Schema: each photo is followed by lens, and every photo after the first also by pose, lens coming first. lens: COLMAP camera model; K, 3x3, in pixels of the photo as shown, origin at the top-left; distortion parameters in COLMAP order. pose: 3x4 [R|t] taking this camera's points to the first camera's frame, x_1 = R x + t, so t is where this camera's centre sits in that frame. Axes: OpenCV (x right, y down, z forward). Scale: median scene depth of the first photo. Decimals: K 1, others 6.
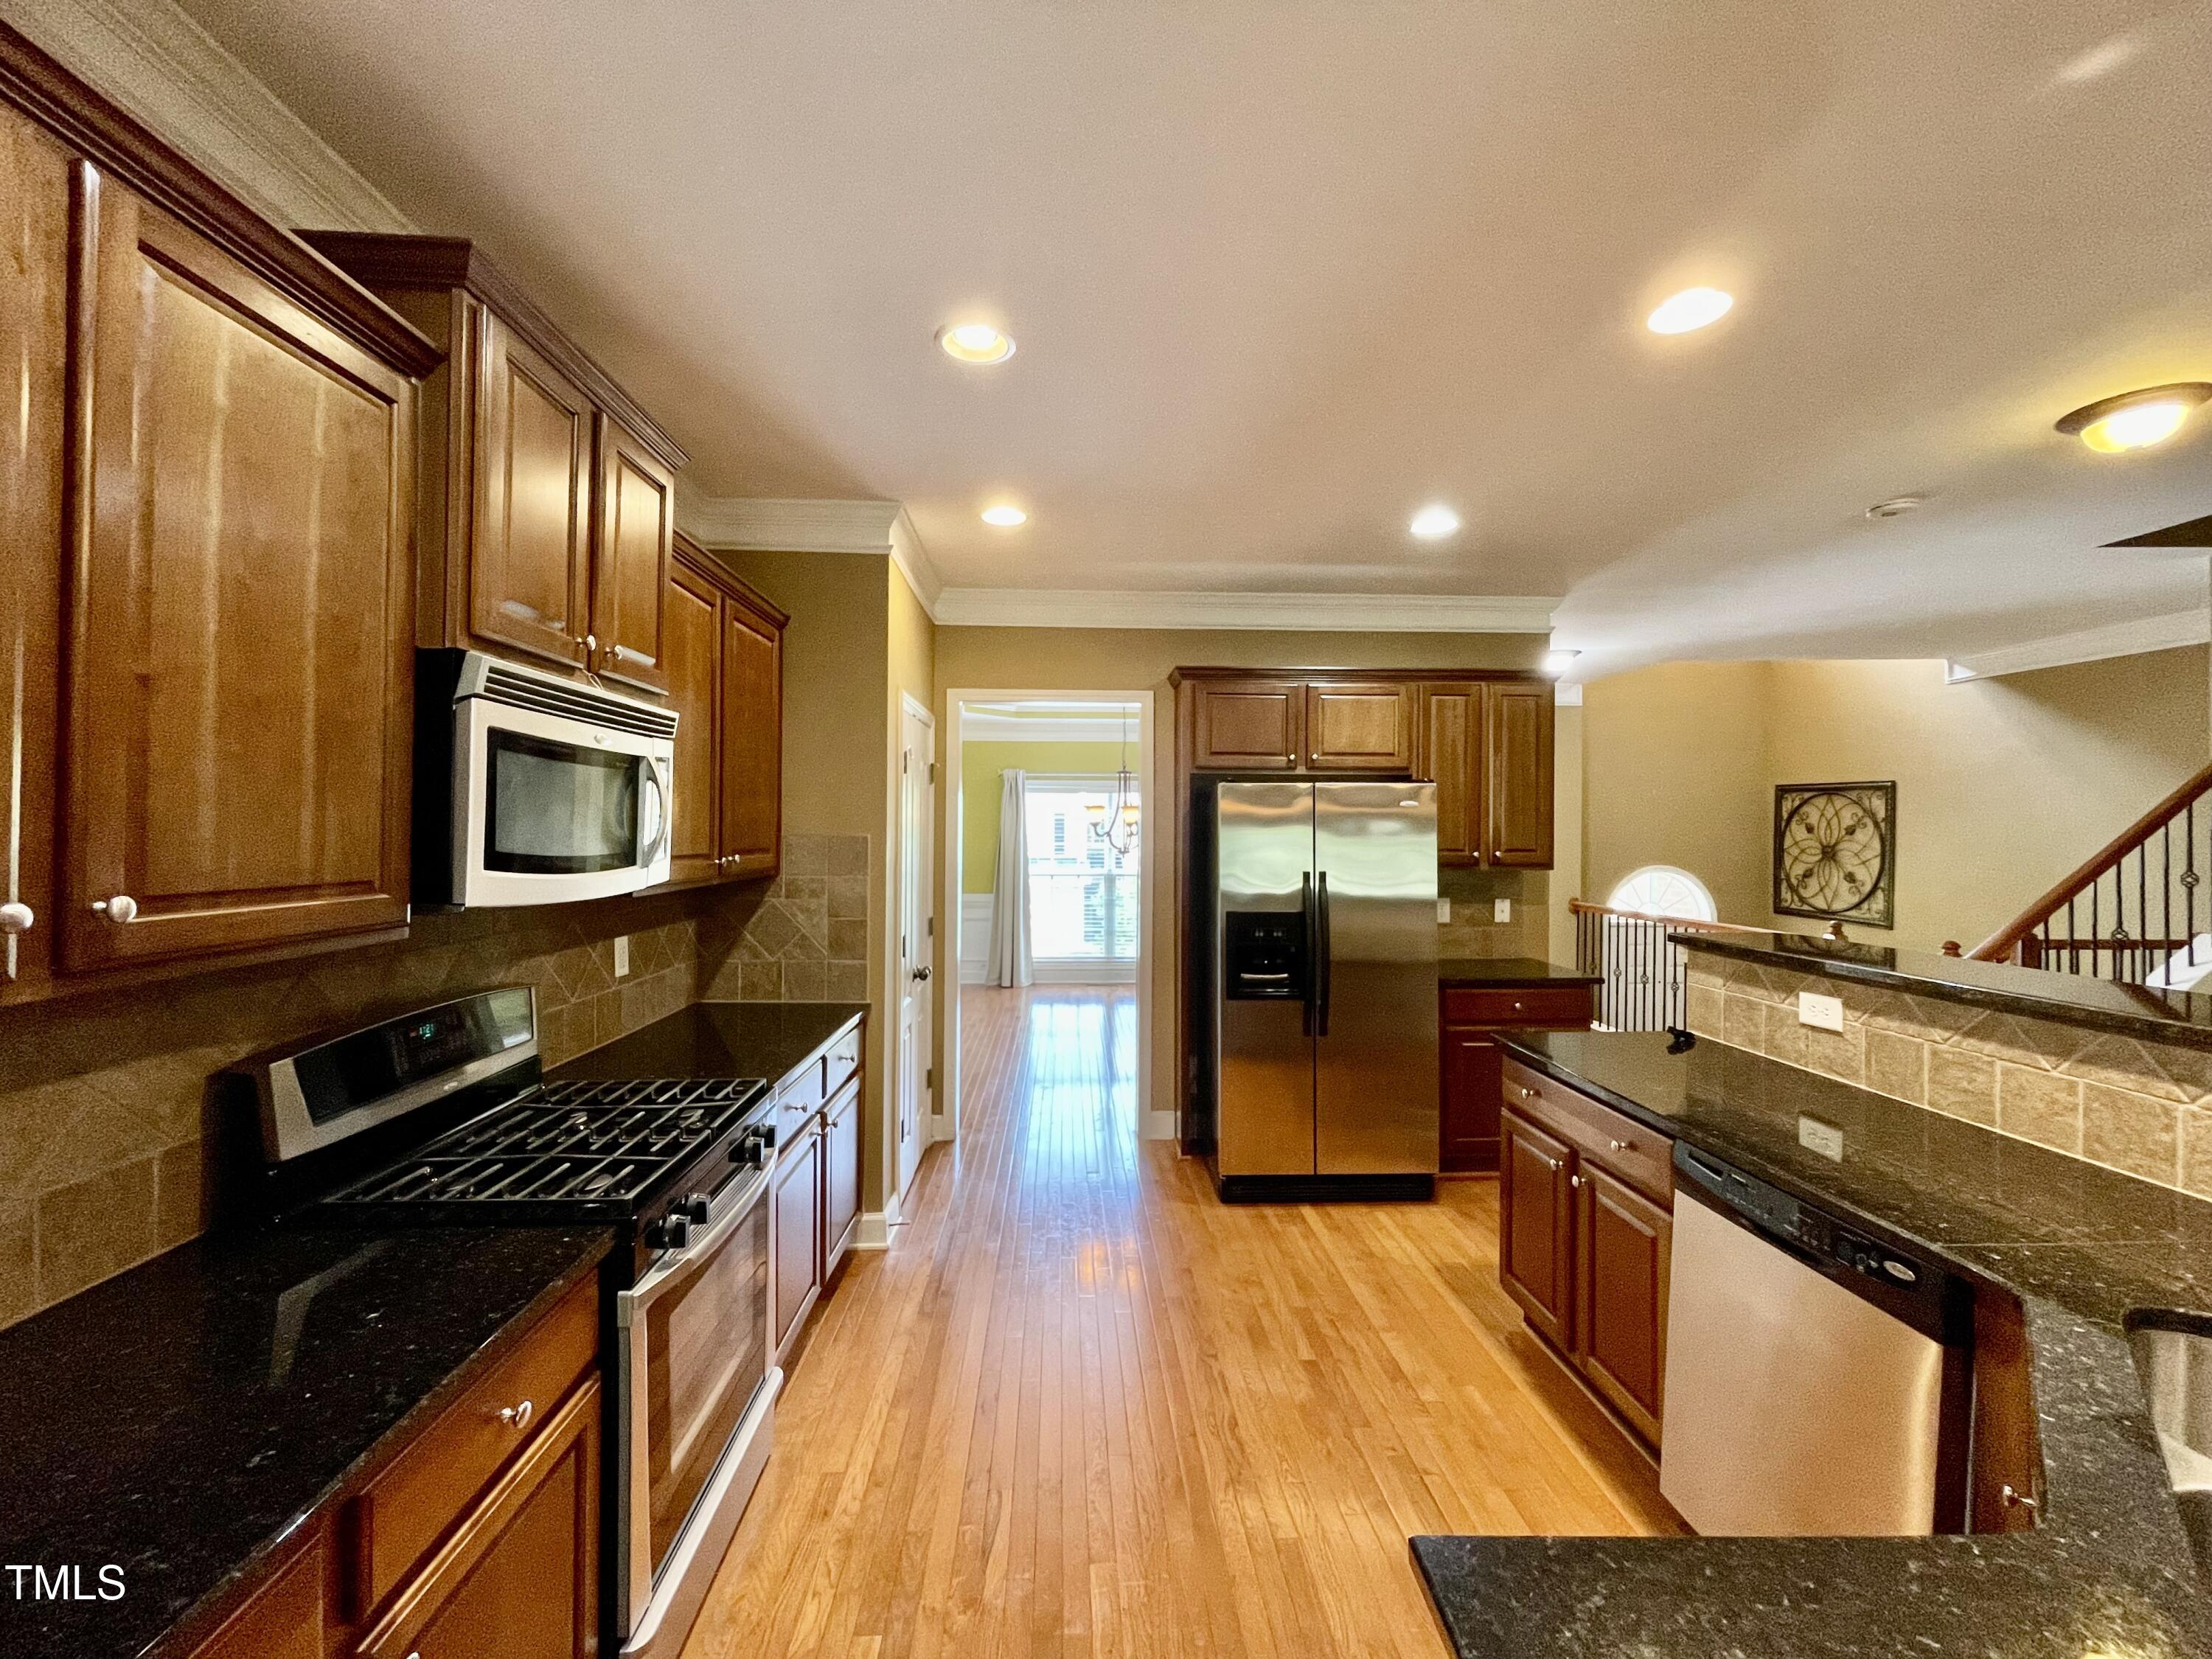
lens RADIAL K [[901.4, 0, 1102.7], [0, 901.4, 826.3], [0, 0, 1]] dist [0.000041, 0.001027]
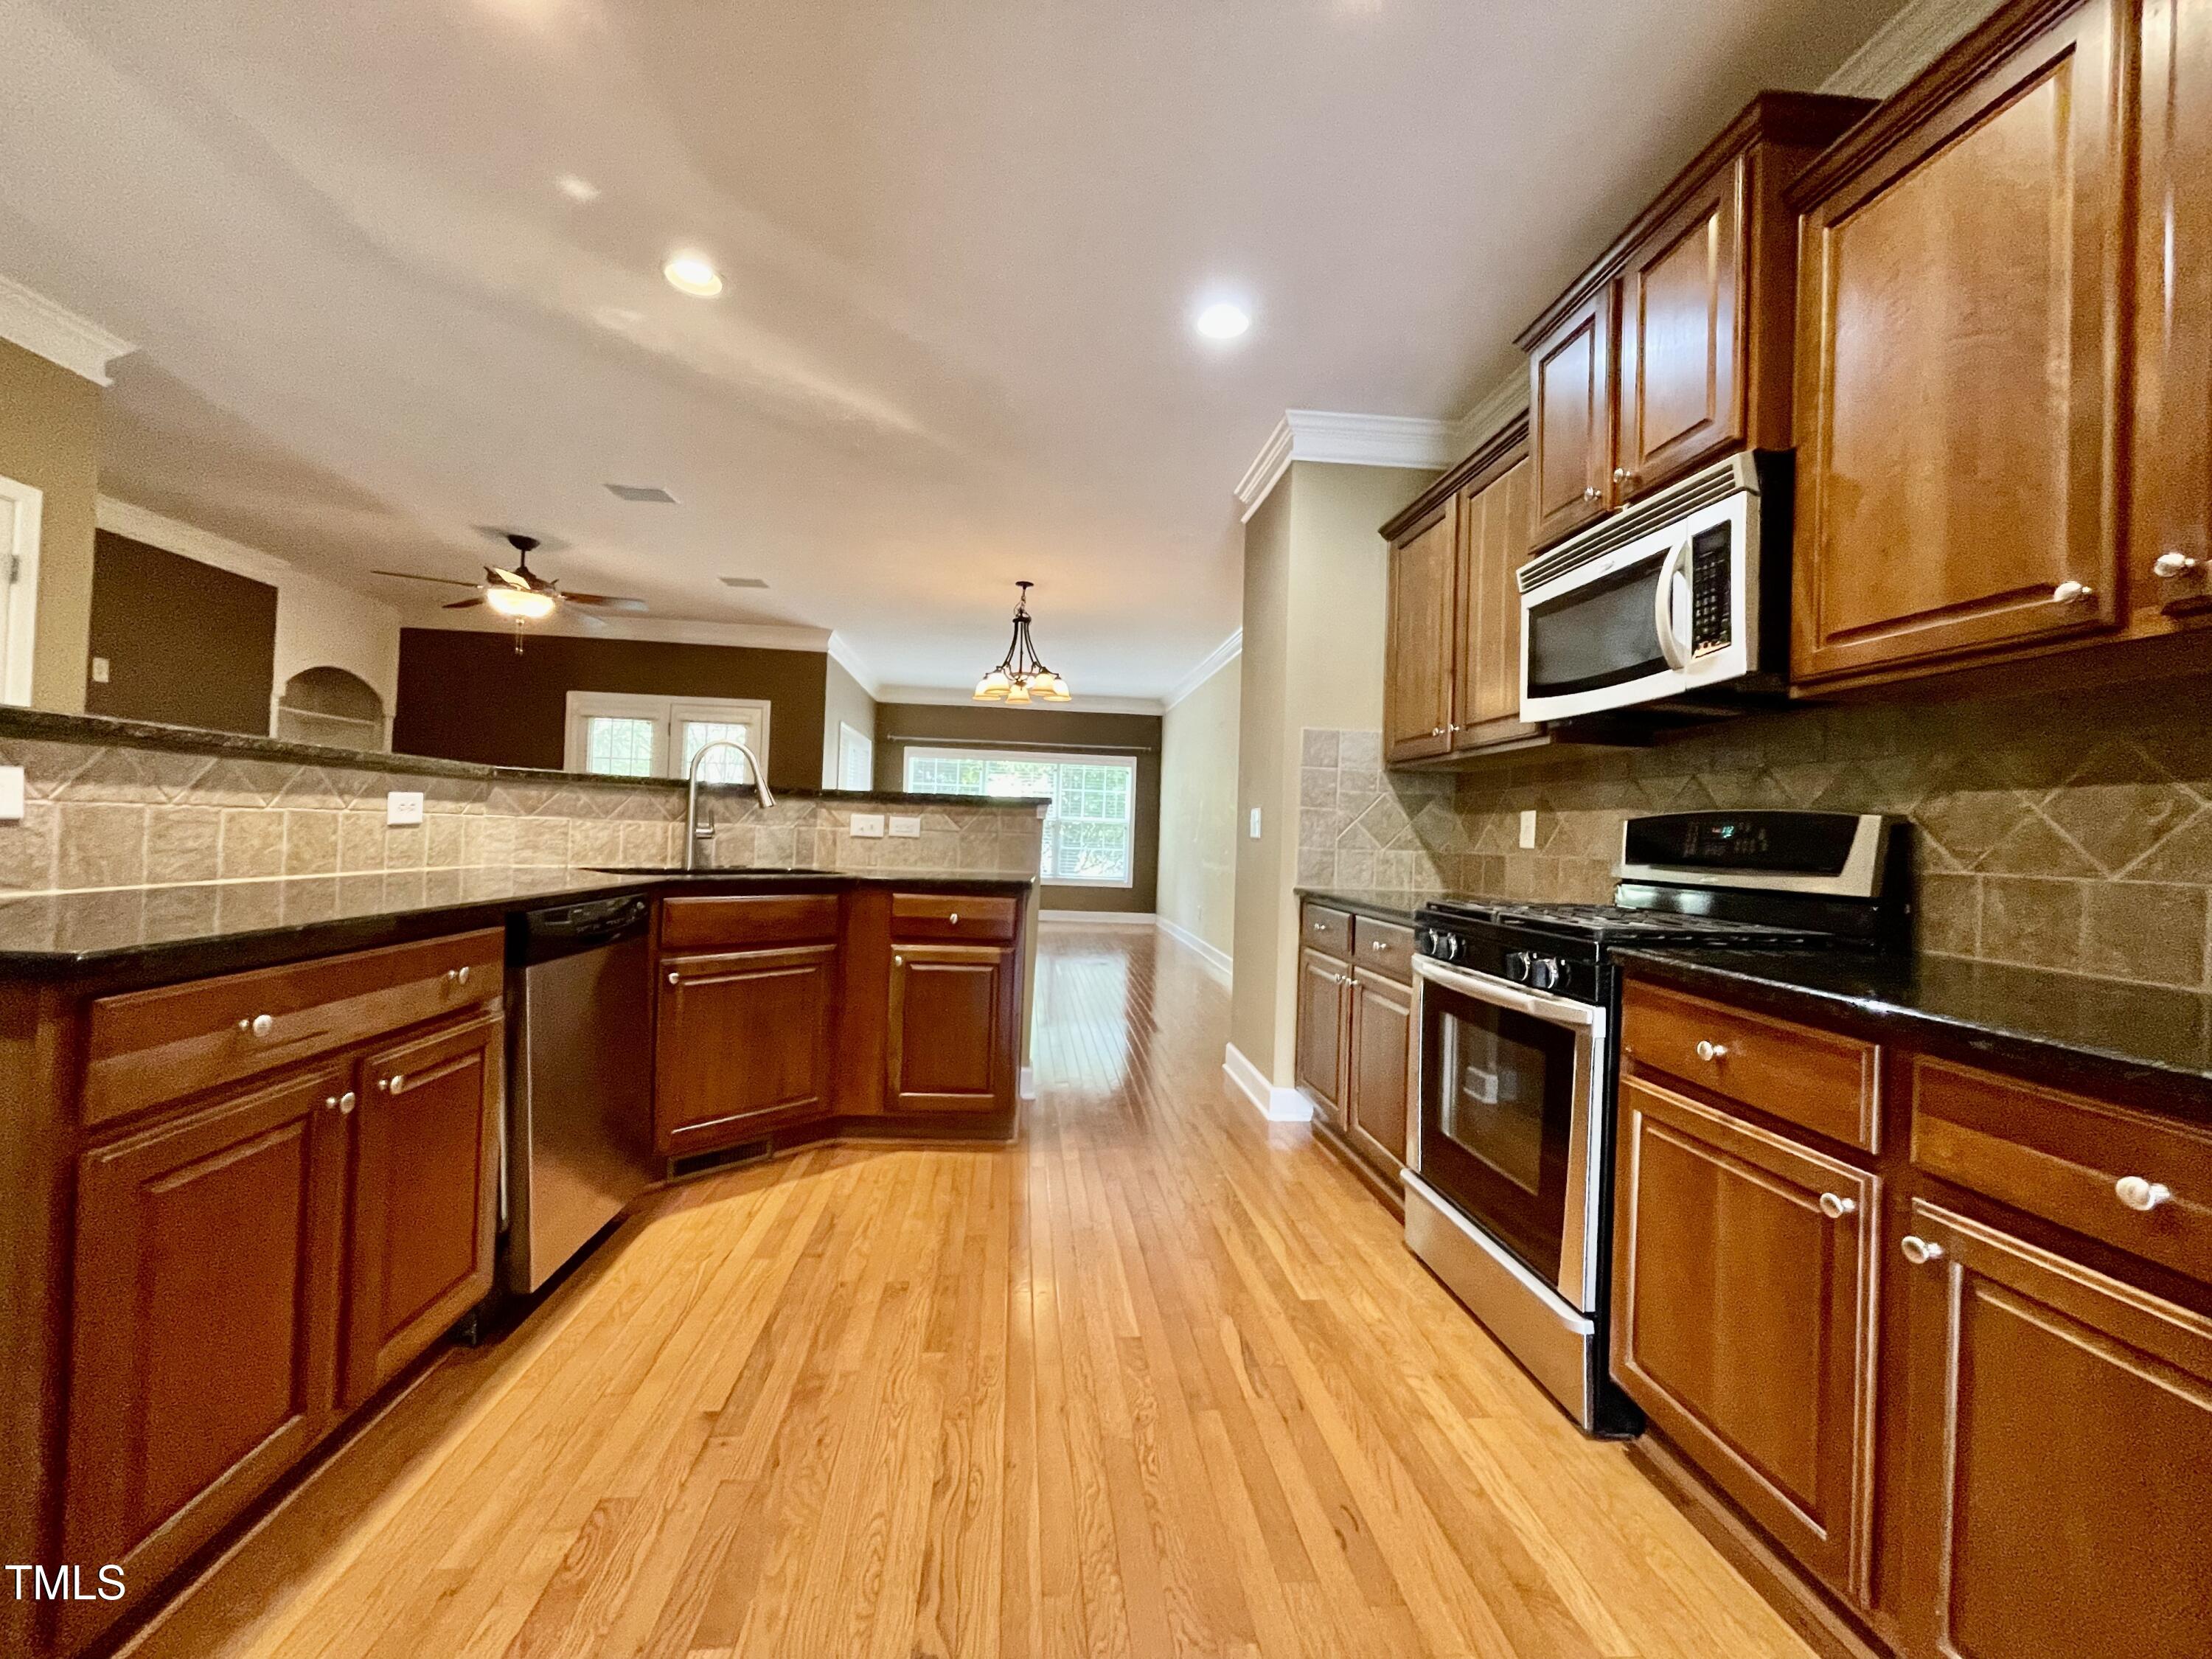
lens RADIAL K [[901.4, 0, 1102.7], [0, 901.4, 826.3], [0, 0, 1]] dist [0.000041, 0.001027]
pose [[-0.998180, -0.040362, -0.044799, 0.067783], [-0.039863, 0.999133, -0.011991, 0.178310], [0.045244, -0.010183, -0.998924, 1.417426]]
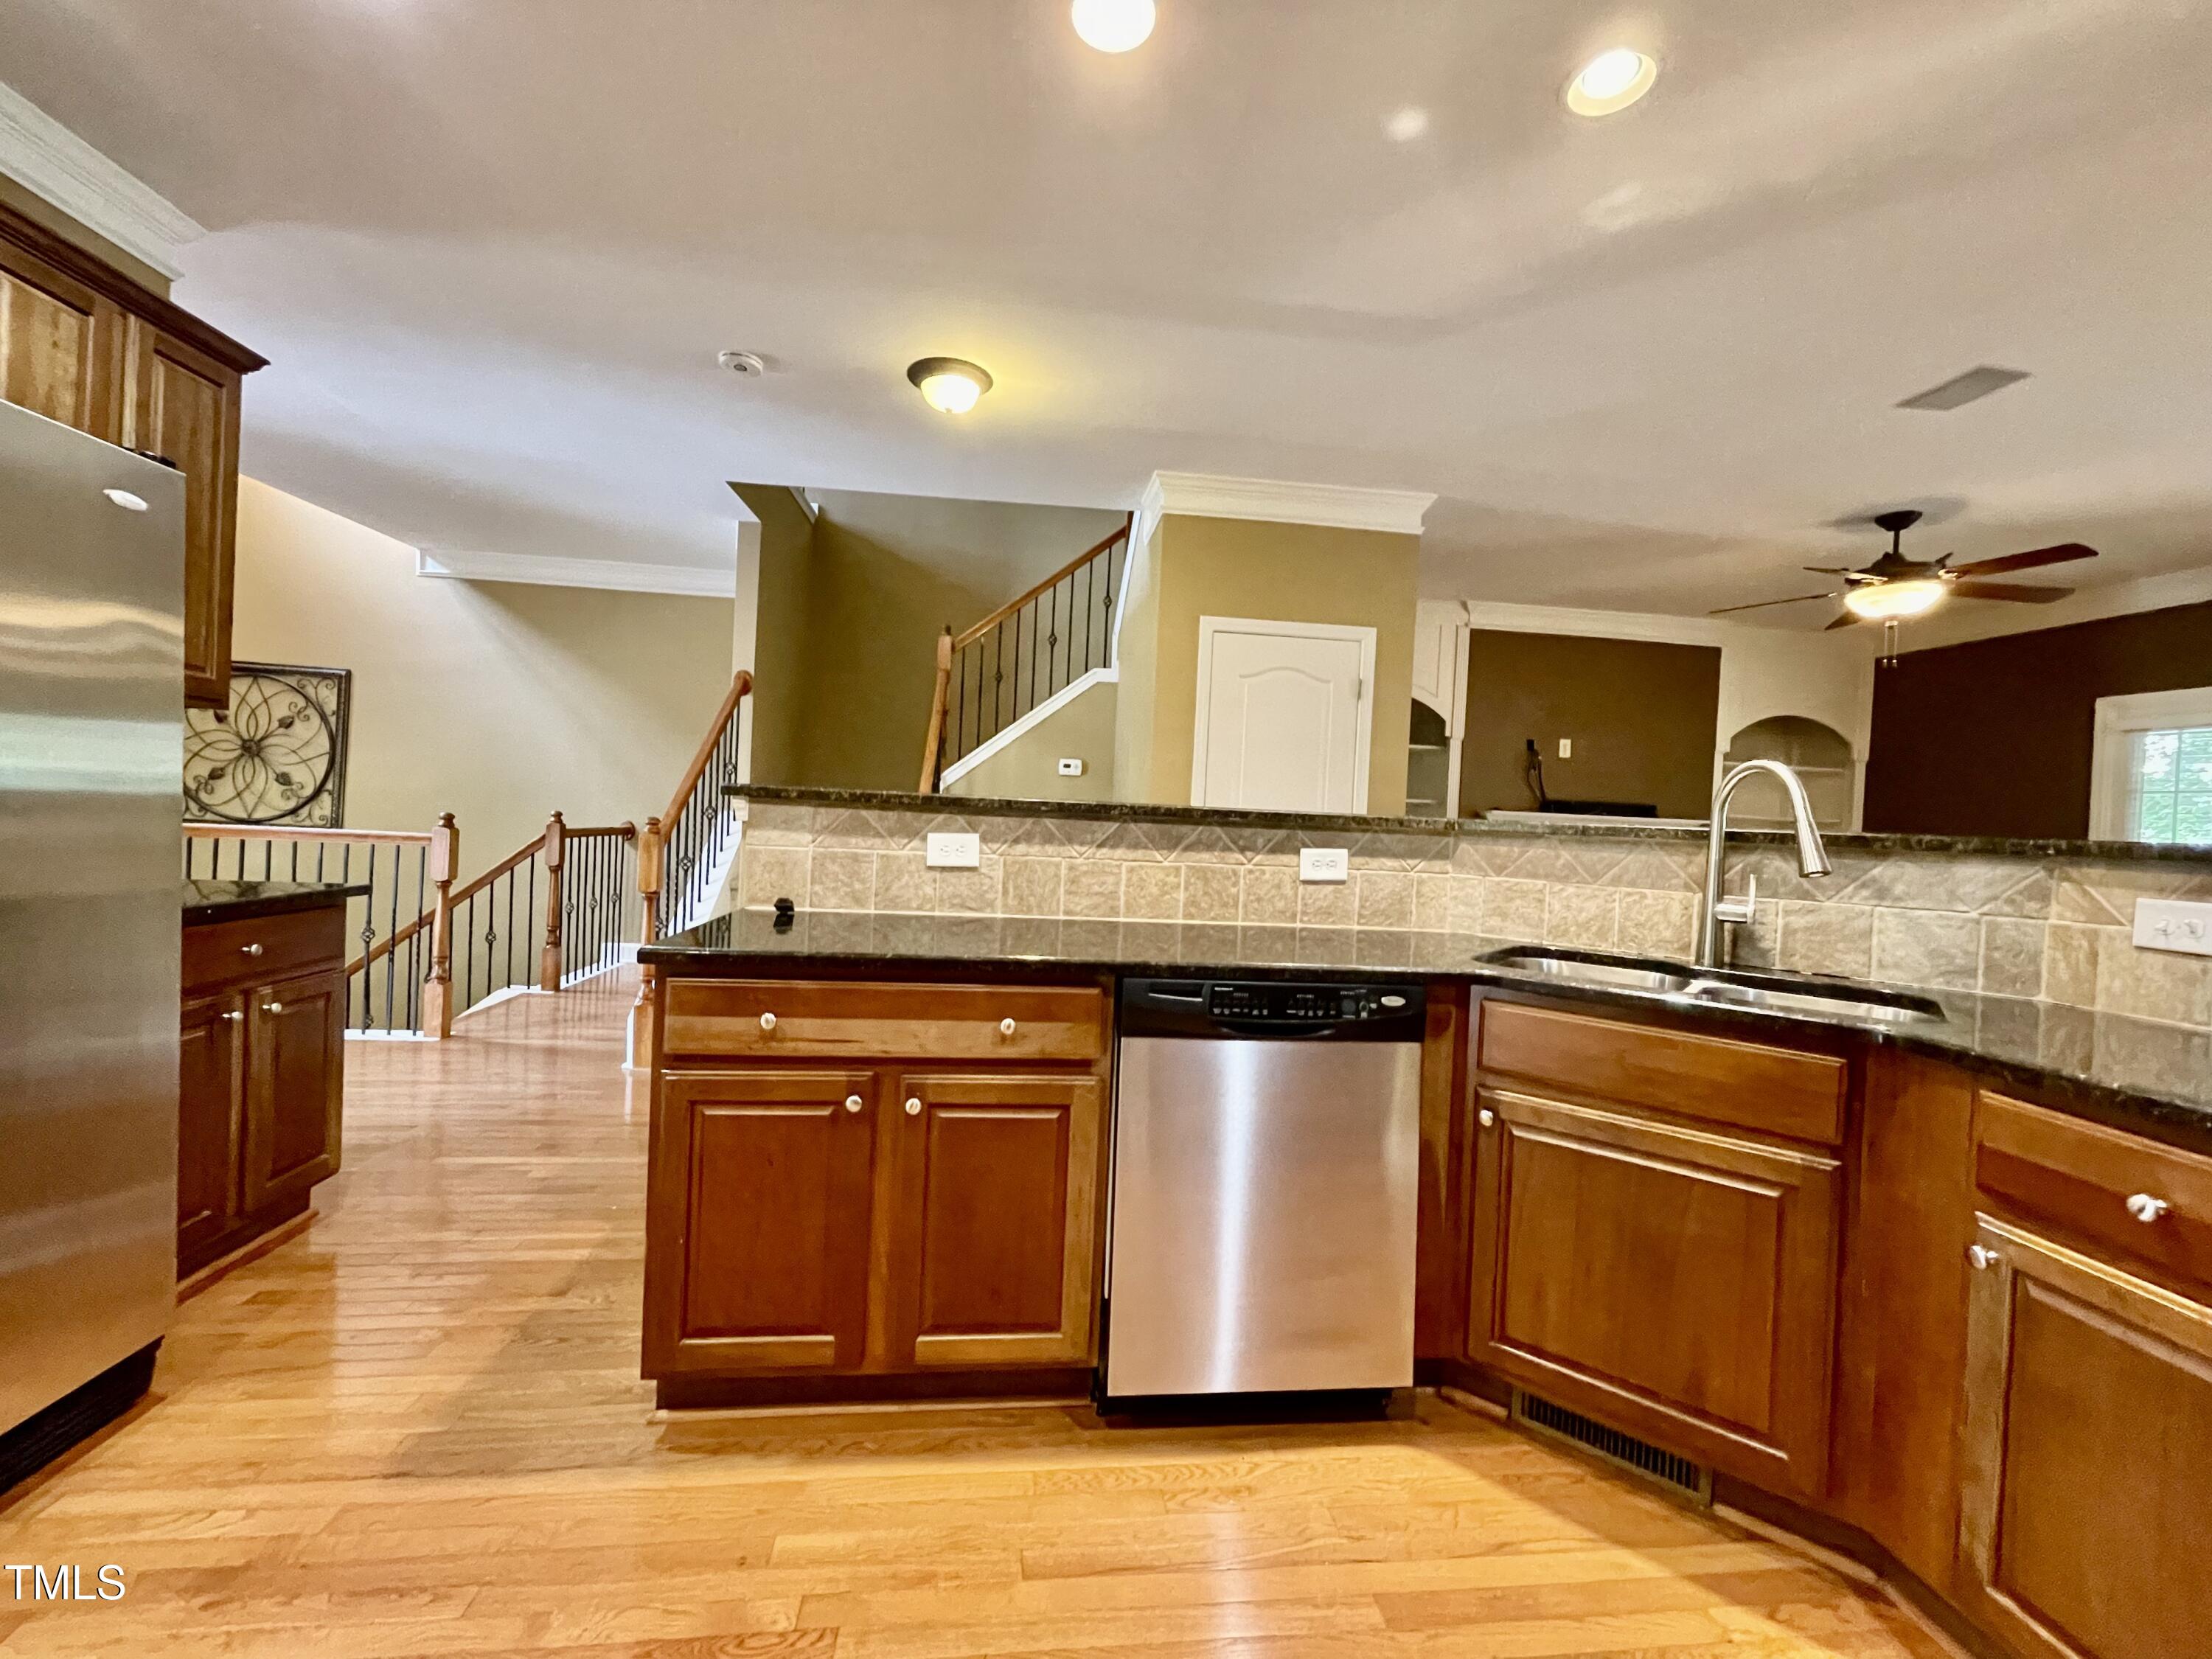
lens RADIAL K [[901.4, 0, 1102.7], [0, 901.4, 826.3], [0, 0, 1]] dist [0.000041, 0.001027]
pose [[-0.068104, -0.018473, 0.997507, -0.159659], [-0.048176, 0.998723, 0.015207, 0.136574], [-0.996514, -0.047021, -0.068907, 0.788556]]
